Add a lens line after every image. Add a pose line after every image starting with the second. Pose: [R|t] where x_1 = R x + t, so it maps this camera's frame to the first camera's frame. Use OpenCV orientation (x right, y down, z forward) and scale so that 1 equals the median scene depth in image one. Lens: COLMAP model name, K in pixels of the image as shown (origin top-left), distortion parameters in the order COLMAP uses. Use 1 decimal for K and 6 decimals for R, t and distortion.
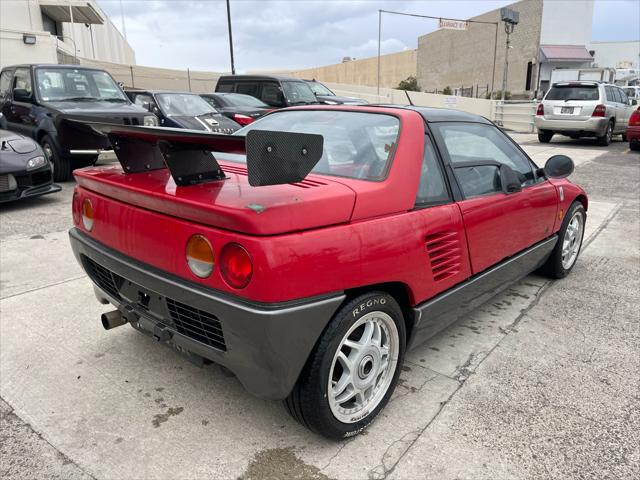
lens RADIAL K [[484.0, 0, 320.5], [0, 484.0, 241.6], [0, 0, 1]] dist [0.084614, -0.109075]
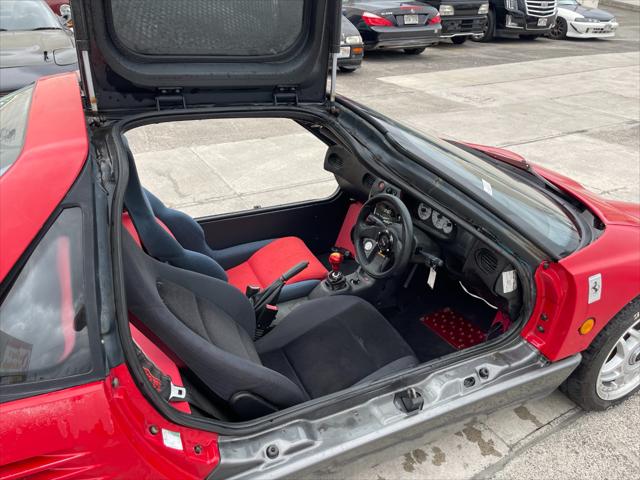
lens RADIAL K [[484.0, 0, 320.3], [0, 484.0, 239.9], [0, 0, 1]] dist [0.084614, -0.109075]
pose [[0.926342, 0.181581, -0.330027, 0.070444], [-0.111327, 0.968978, 0.220654, -0.038697], [0.359856, -0.167660, 0.917820, 0.085919]]
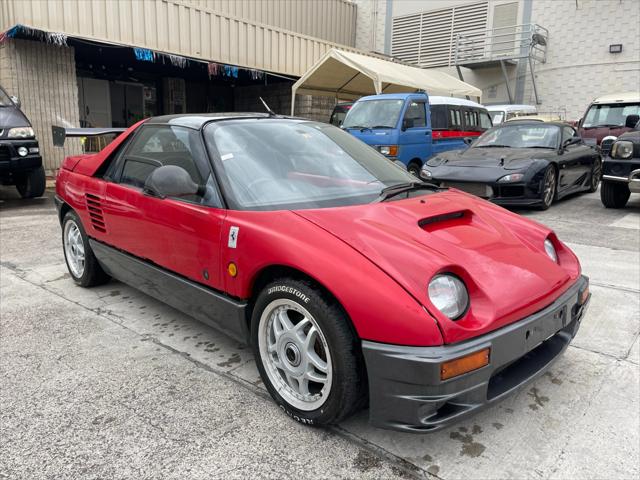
lens RADIAL K [[484.0, 0, 318.4], [0, 484.0, 241.5], [0, 0, 1]] dist [0.084614, -0.109075]
pose [[-0.068862, 0.201385, -0.977089, 0.197140], [-0.273752, 0.938004, 0.212623, -0.045728], [0.959332, 0.282122, -0.009463, 0.199282]]
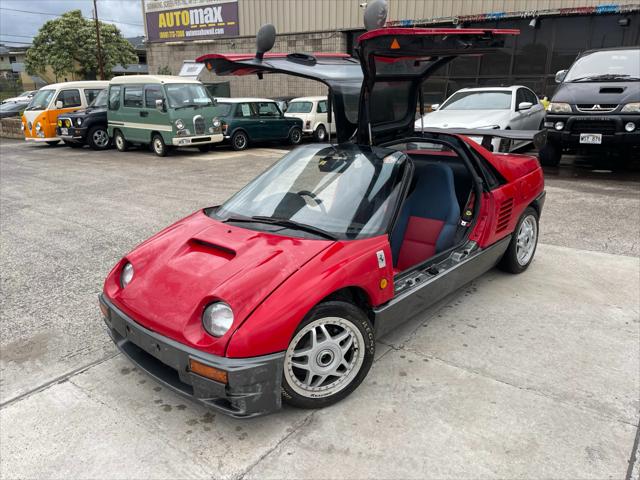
lens RADIAL K [[484.0, 0, 319.8], [0, 484.0, 240.7], [0, 0, 1]] dist [0.084614, -0.109075]
pose [[-0.999907, 0.012801, 0.004717, 0.043816], [0.013303, 0.838170, 0.545247, -0.116999], [0.003026, 0.545259, -0.838262, 0.350382]]
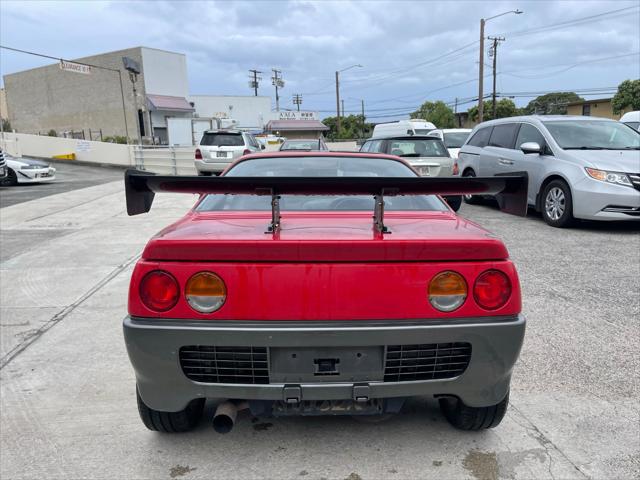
lens RADIAL K [[484.0, 0, 322.9], [0, 484.0, 241.9], [0, 0, 1]] dist [0.084614, -0.109075]
pose [[0.720036, -0.140491, 0.679566, -0.102552], [0.197750, 0.980228, -0.006878, -0.010962], [-0.665164, 0.139337, 0.733582, 0.034257]]
